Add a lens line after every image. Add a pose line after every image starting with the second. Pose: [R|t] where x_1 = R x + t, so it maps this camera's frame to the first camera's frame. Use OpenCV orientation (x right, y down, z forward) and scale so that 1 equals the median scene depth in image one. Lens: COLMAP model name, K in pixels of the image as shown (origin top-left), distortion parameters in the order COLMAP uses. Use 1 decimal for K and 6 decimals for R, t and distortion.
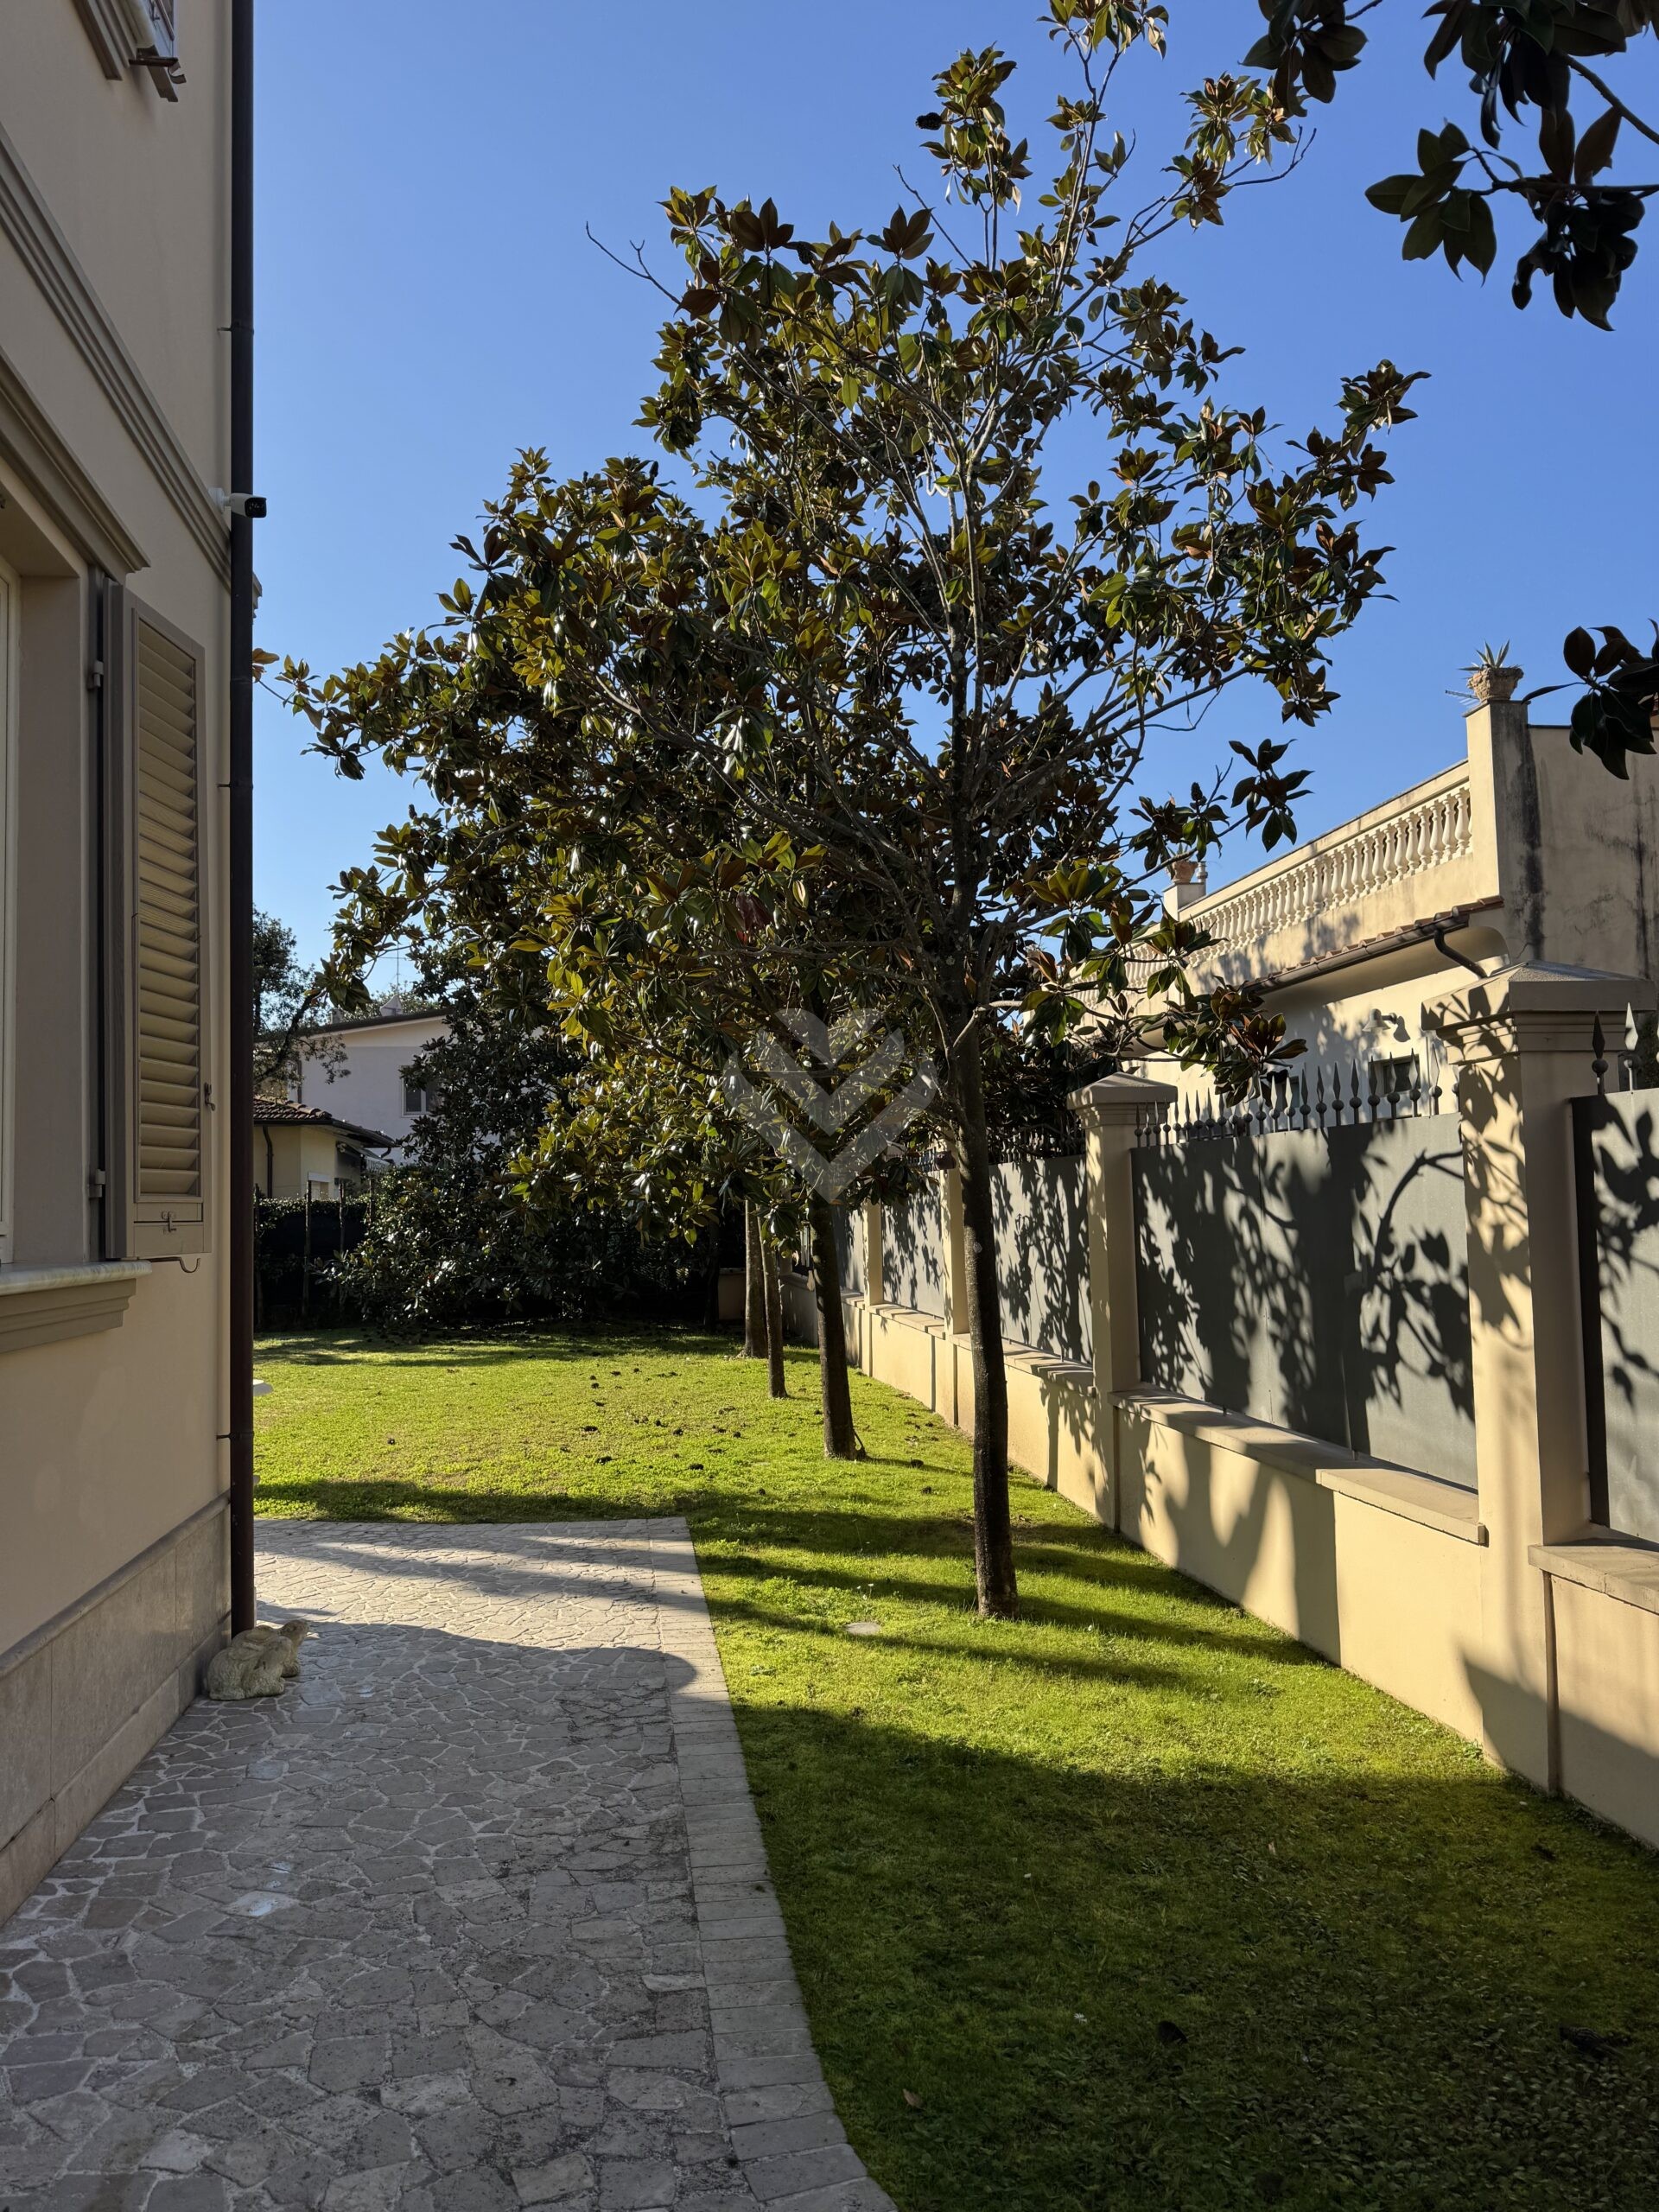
lens RADIAL K [[1567.2, 0, 854.5], [0, 1567.2, 1107.6], [0, 0, 1]] dist [0.122744, -0.275317]
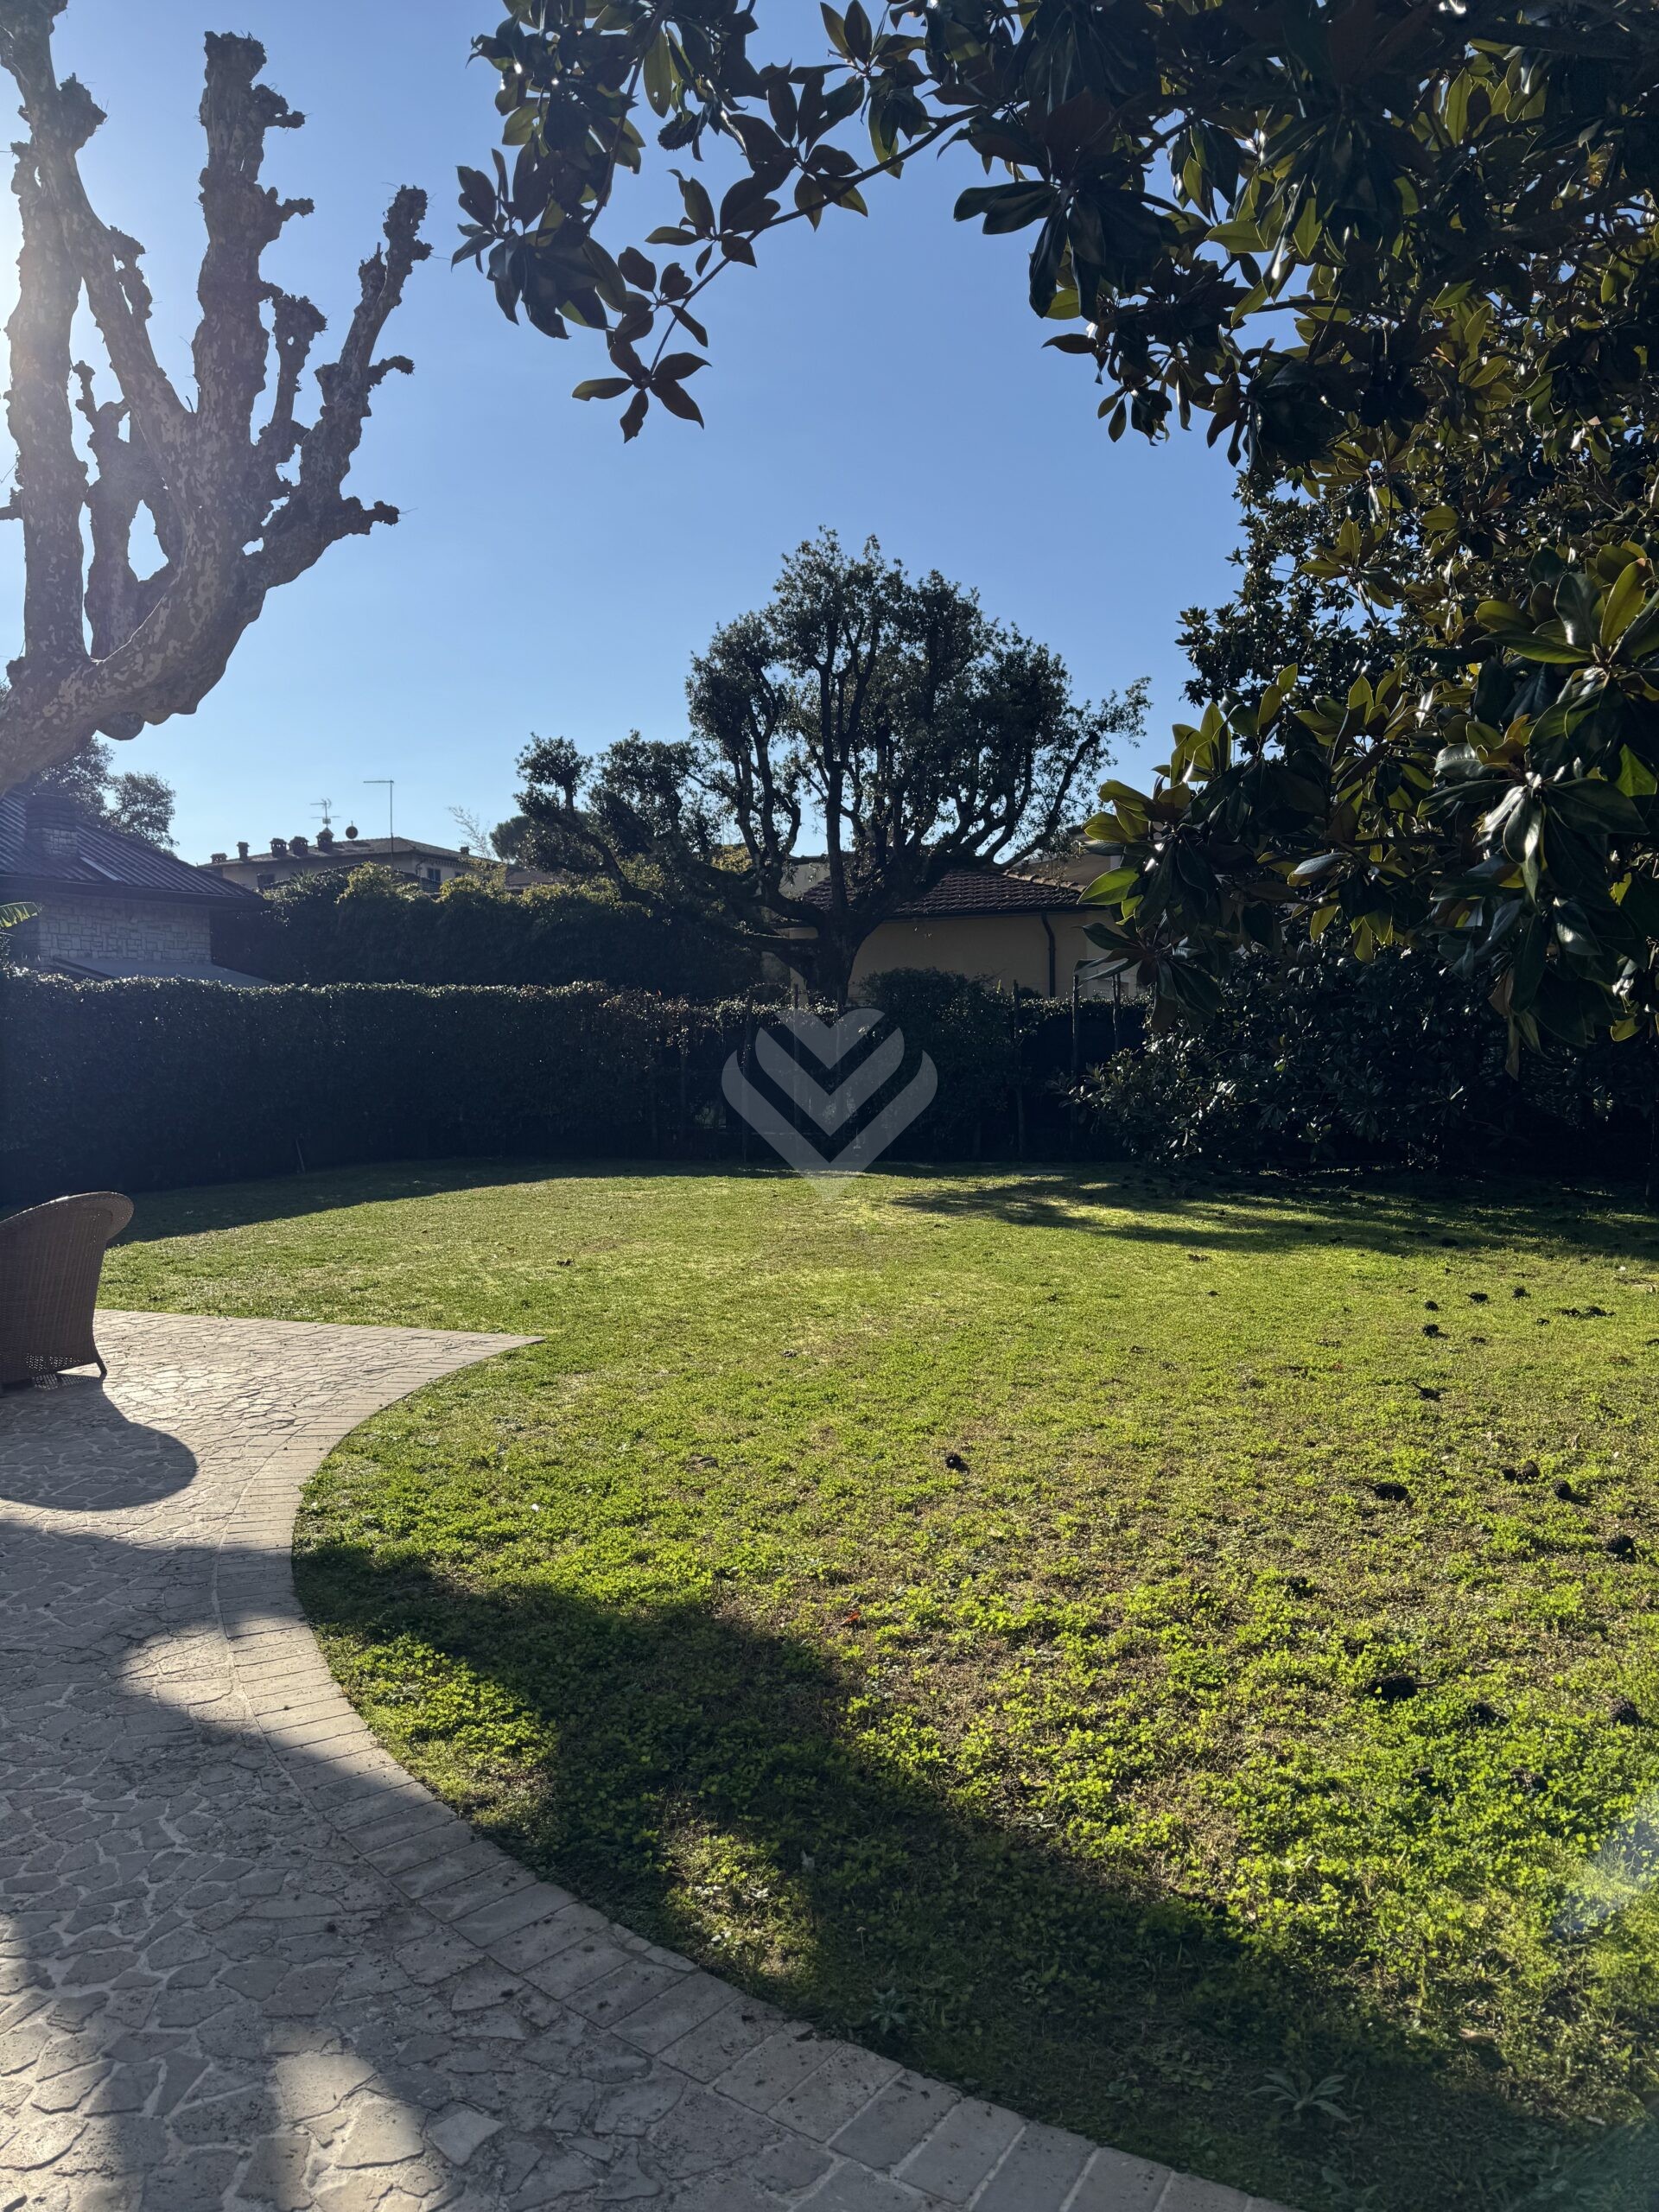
lens RADIAL K [[1513.4, 0, 824.8], [0, 1513.4, 1119.8], [0, 0, 1]] dist [0.057451, -0.057771]
pose [[0.839078, 0.030784, -0.543139, -0.047757], [0.038199, 0.992599, 0.115271, 0.033126], [0.542668, -0.117469, 0.831693, 0.377459]]
